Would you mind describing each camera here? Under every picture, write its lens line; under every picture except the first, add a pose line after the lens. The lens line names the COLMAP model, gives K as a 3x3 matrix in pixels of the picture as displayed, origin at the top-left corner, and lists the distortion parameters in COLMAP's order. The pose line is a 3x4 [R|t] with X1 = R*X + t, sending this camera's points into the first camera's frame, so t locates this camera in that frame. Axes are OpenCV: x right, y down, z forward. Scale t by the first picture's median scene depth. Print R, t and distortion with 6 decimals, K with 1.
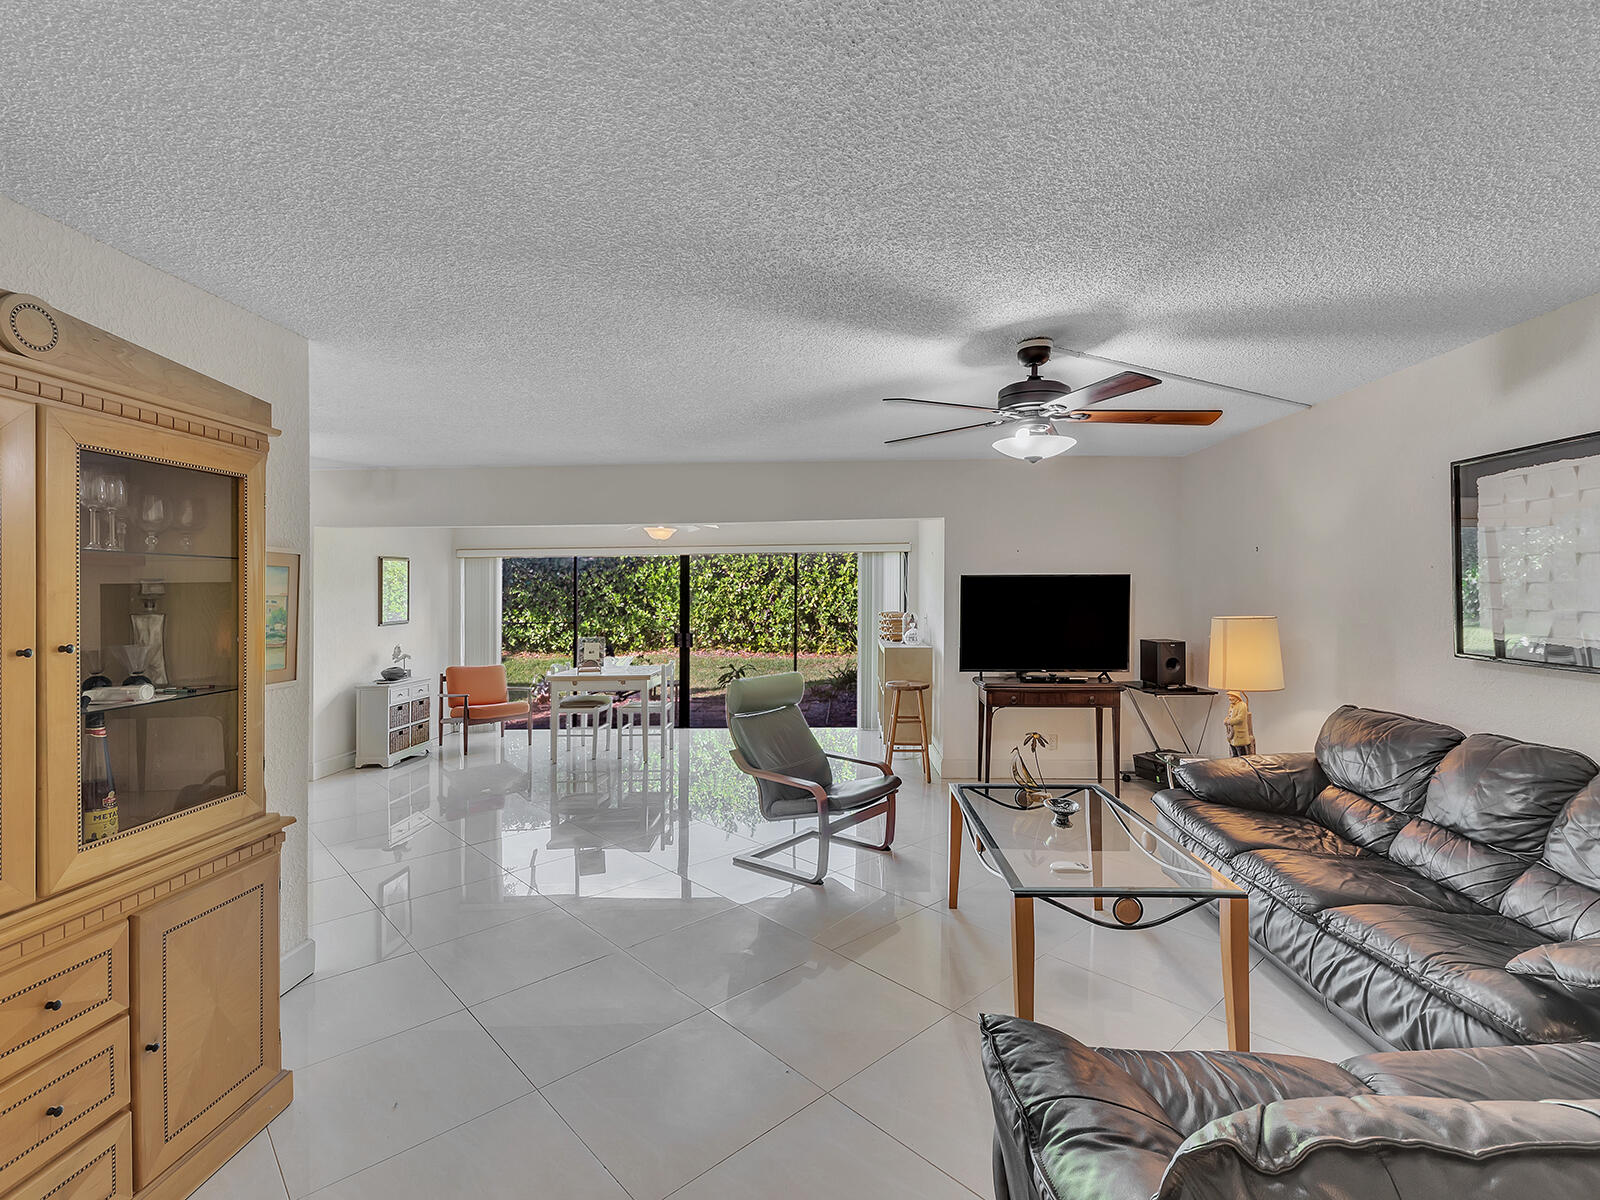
lens RADIAL K [[755.4, 0, 818.3], [0, 755.4, 586.1], [0, 0, 1]] dist [0.010703, -0.003593]
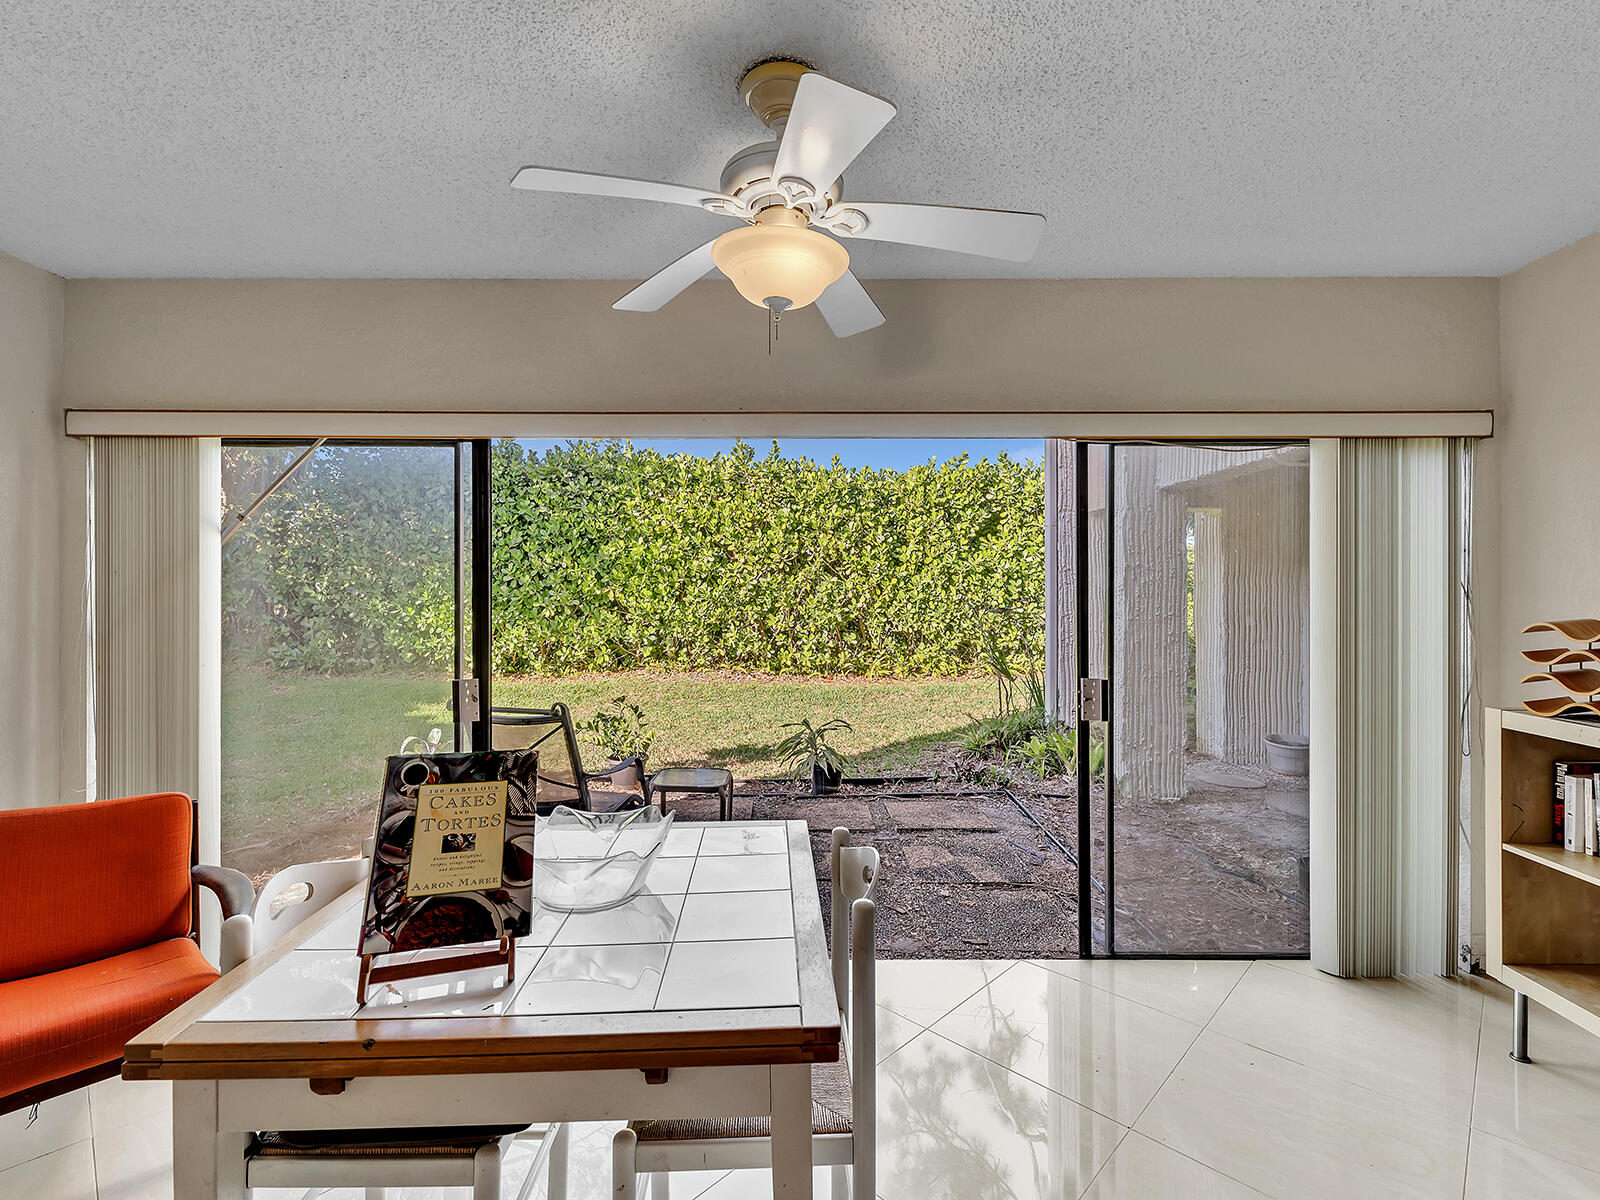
lens RADIAL K [[735.3, 0, 798.1], [0, 735.3, 600.5], [0, 0, 1]] dist [0.007507, -0.004413]
pose [[0.998781, 0.009650, 0.048410, -0.099124], [-0.010318, 0.999855, 0.013574, 0.012596], [-0.048272, -0.014057, 0.998735, 0.355085]]
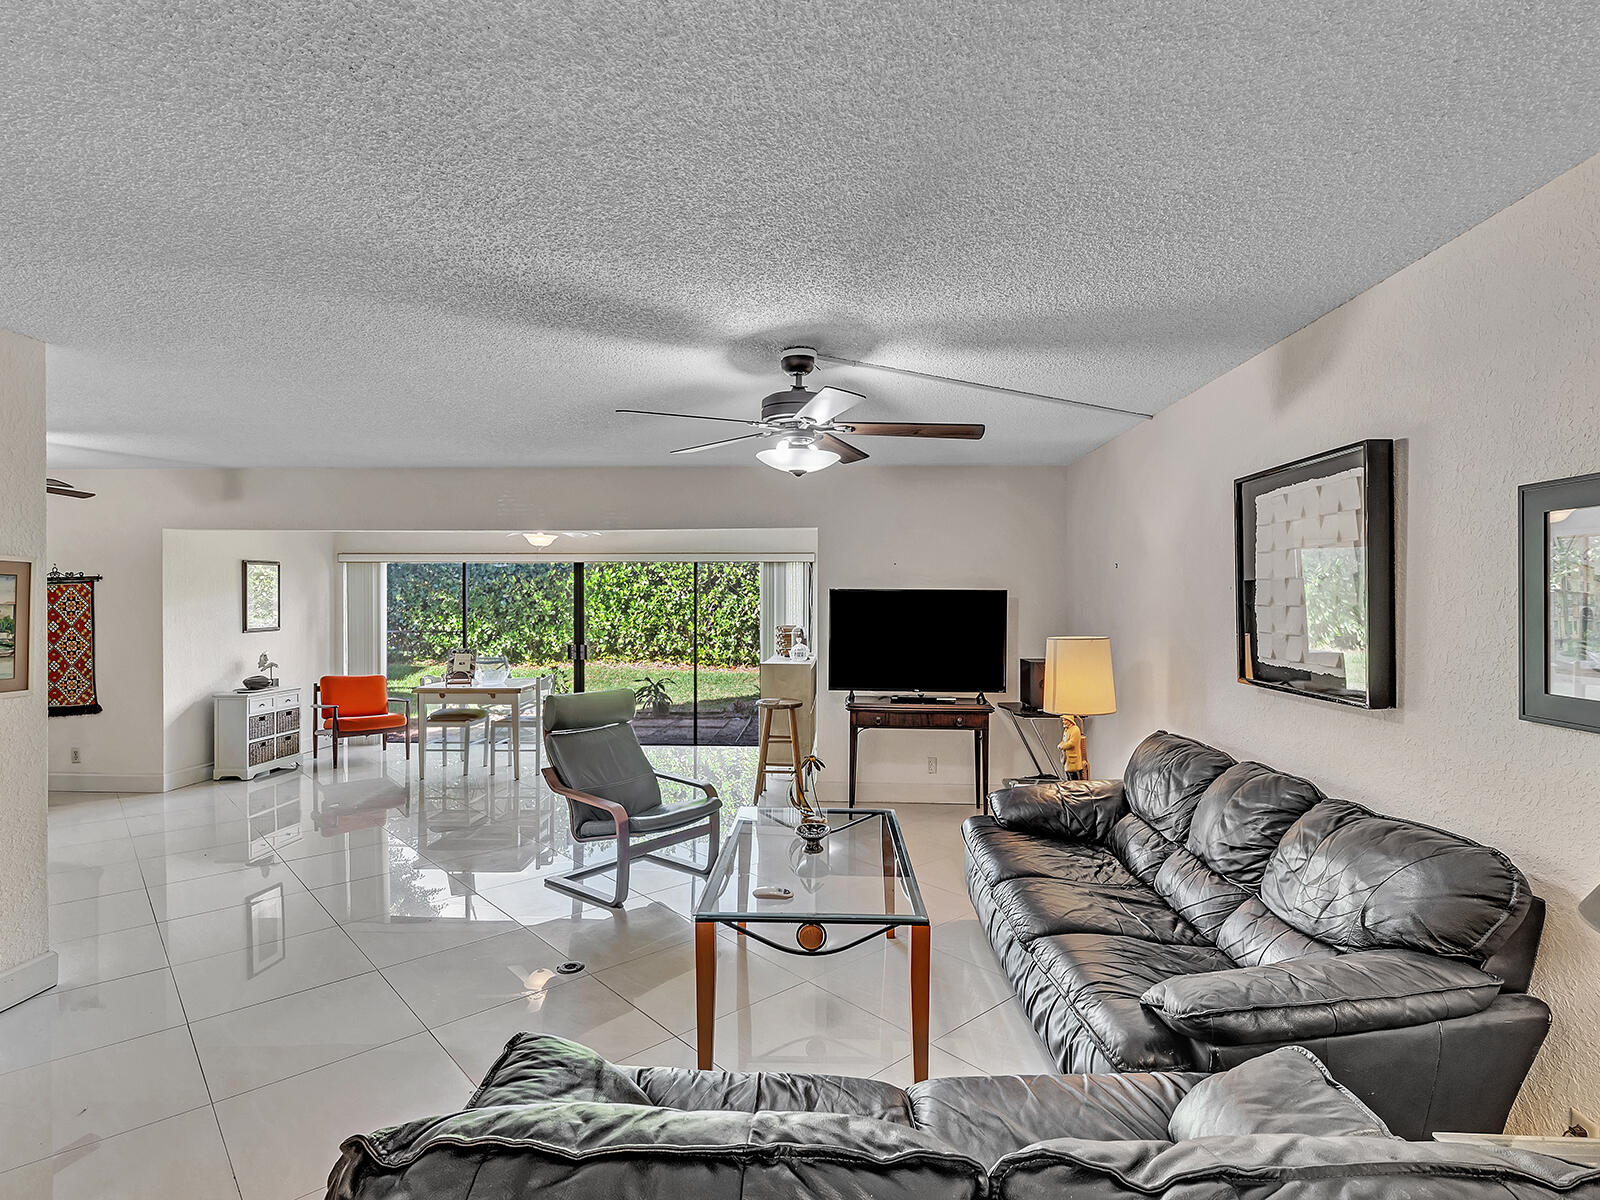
lens RADIAL K [[806.5, 0, 802.3], [0, 806.5, 607.7], [0, 0, 1]] dist [0.002976, -0.004107]
pose [[0.999896, 0.013756, -0.004434, 0.056743], [-0.013682, 0.999773, 0.016312, -0.002367], [0.004657, -0.016249, 0.999857, -0.006169]]
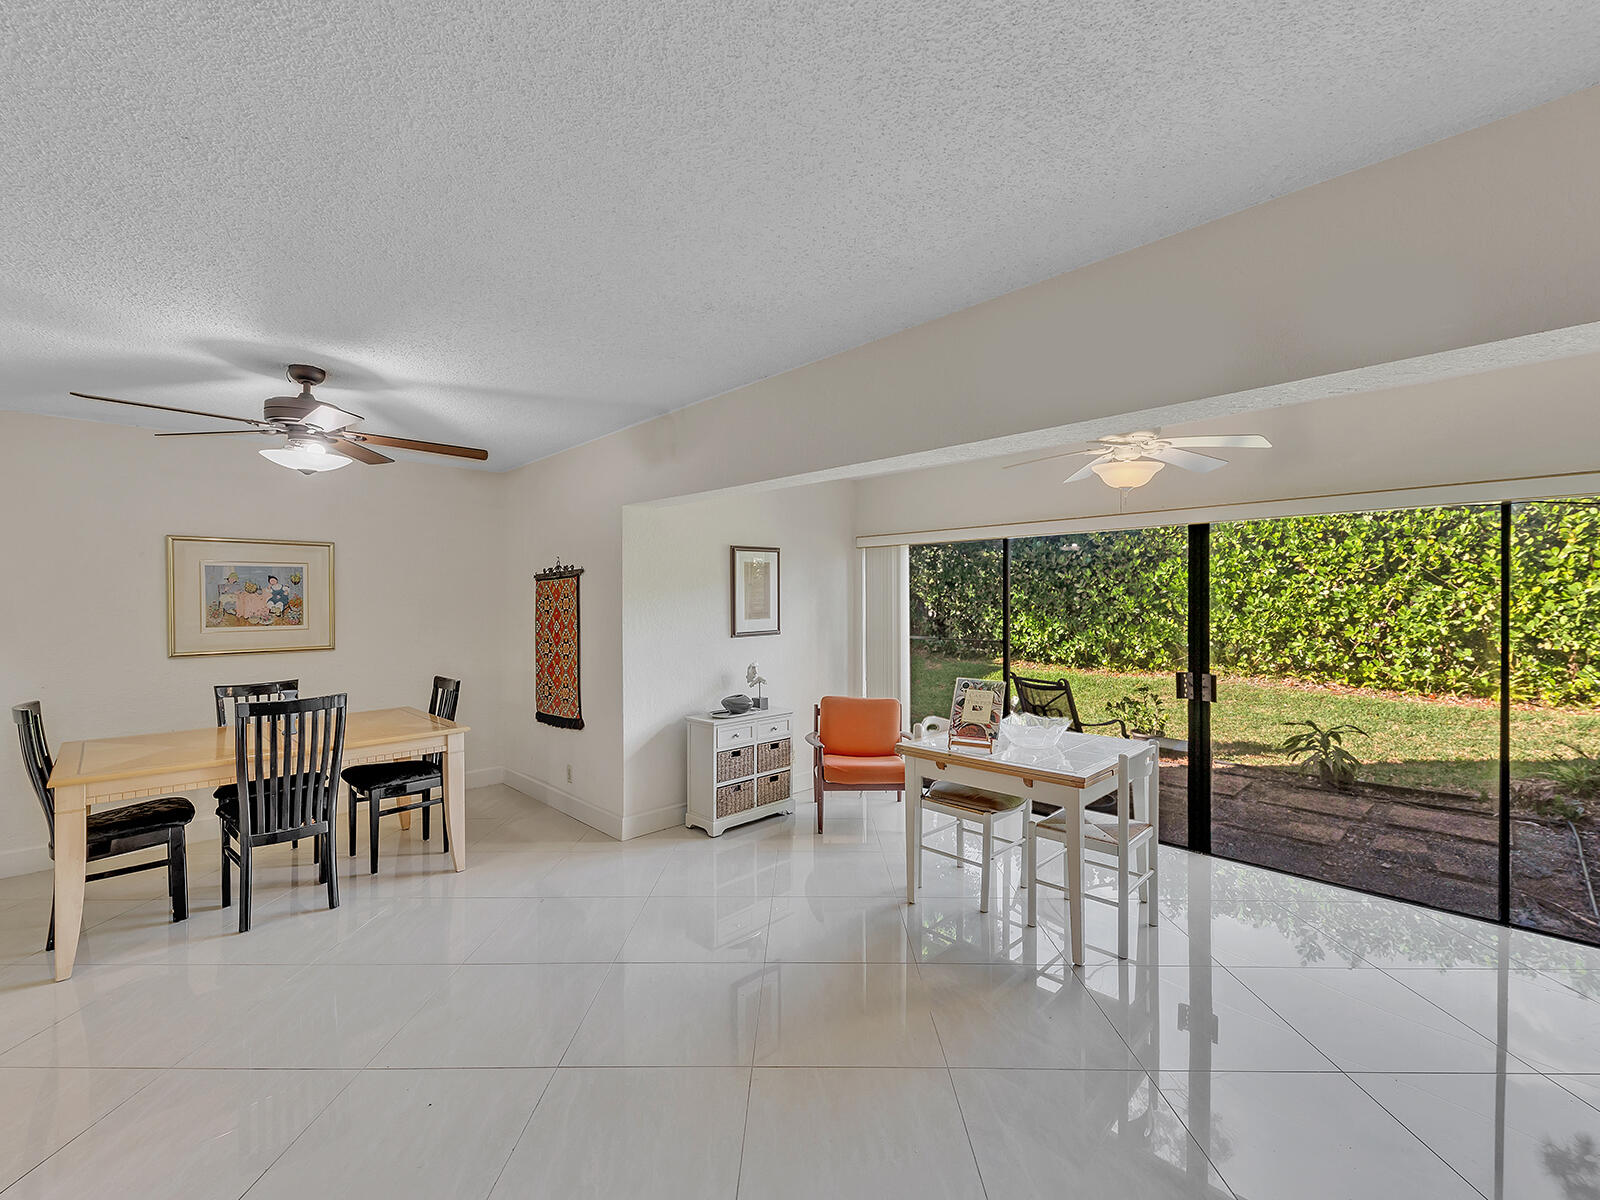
lens RADIAL K [[675.3, 0, 798.5], [0, 675.3, 597.7], [0, 0, 1]] dist [0.016112, -0.006552]
pose [[0.724830, 0.007765, -0.688884, -0.028645], [0.001052, 0.999923, 0.012379, 0.001952], [0.688927, -0.009697, 0.724766, 0.245625]]
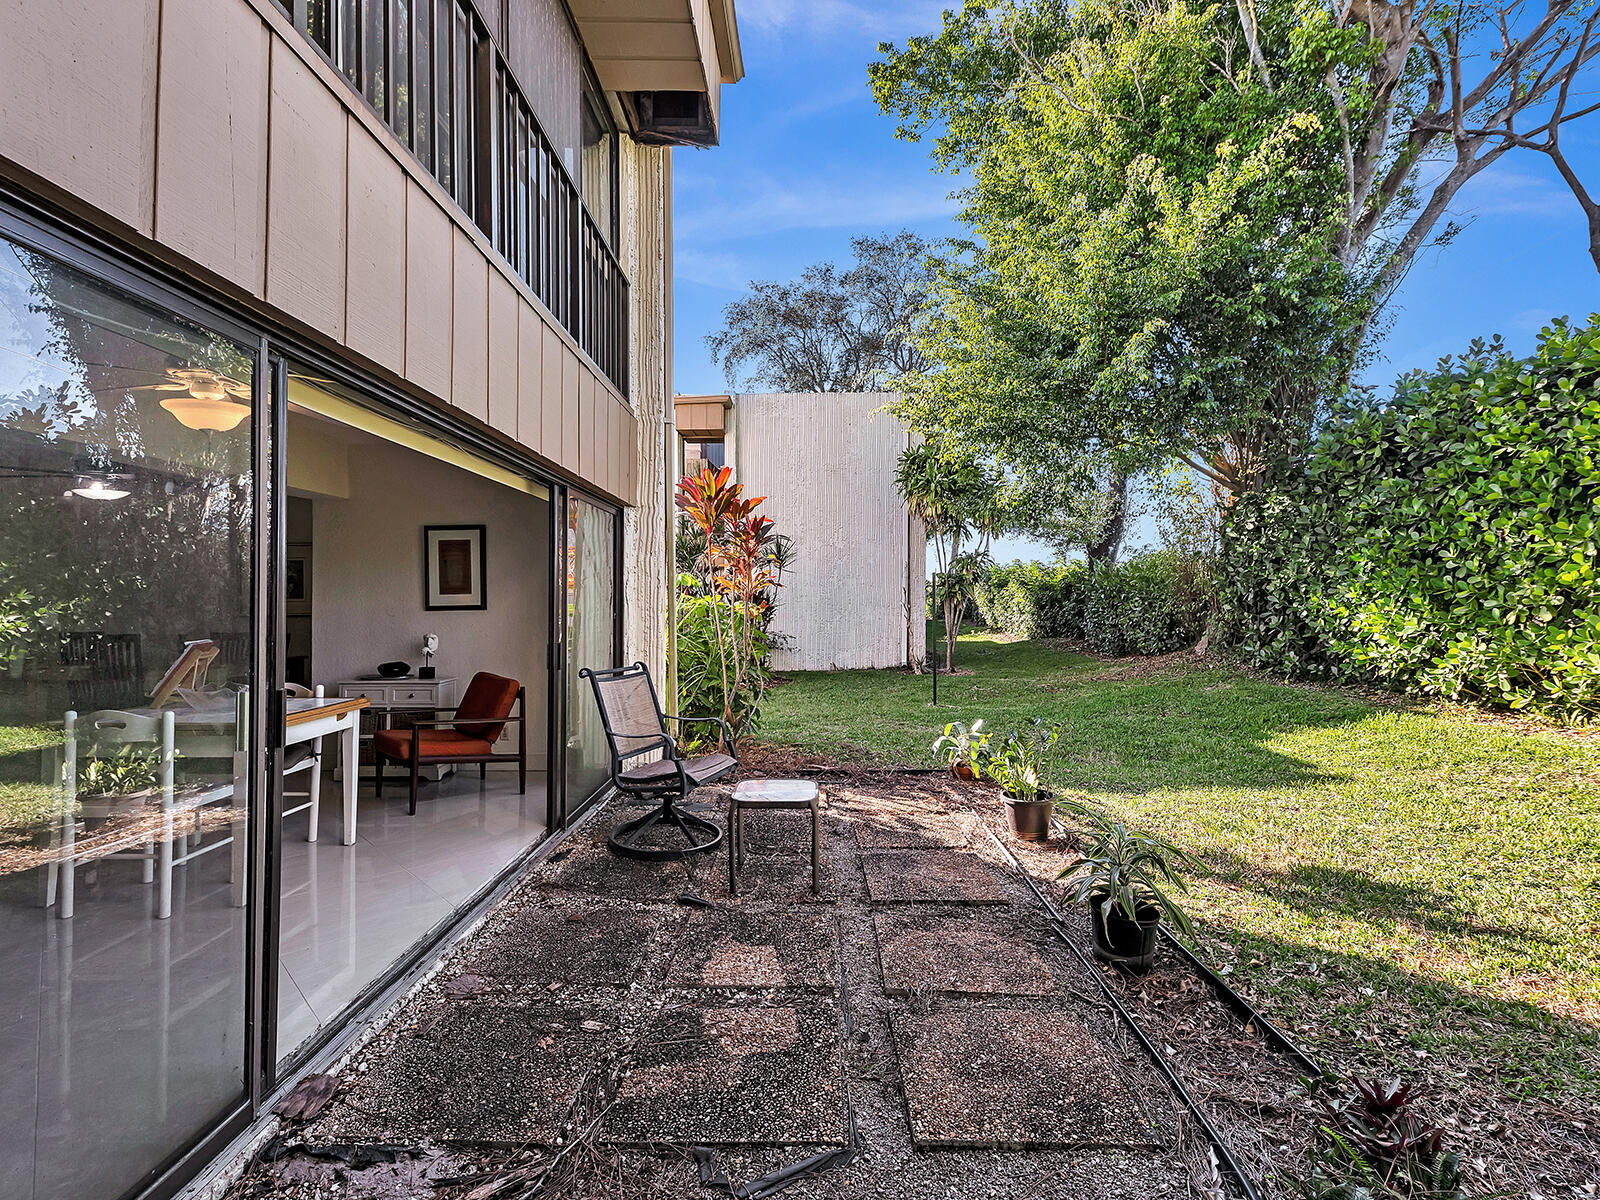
lens RADIAL K [[748.1, 0, 800.4], [0, 748.1, 593.8], [0, 0, 1]] dist [-0.000606, -0.000186]
pose [[0.028957, -0.000473, -0.999581, 0.108439], [0.011020, 0.999939, -0.000154, 0.017295], [0.999520, -0.011011, 0.028960, 0.612901]]
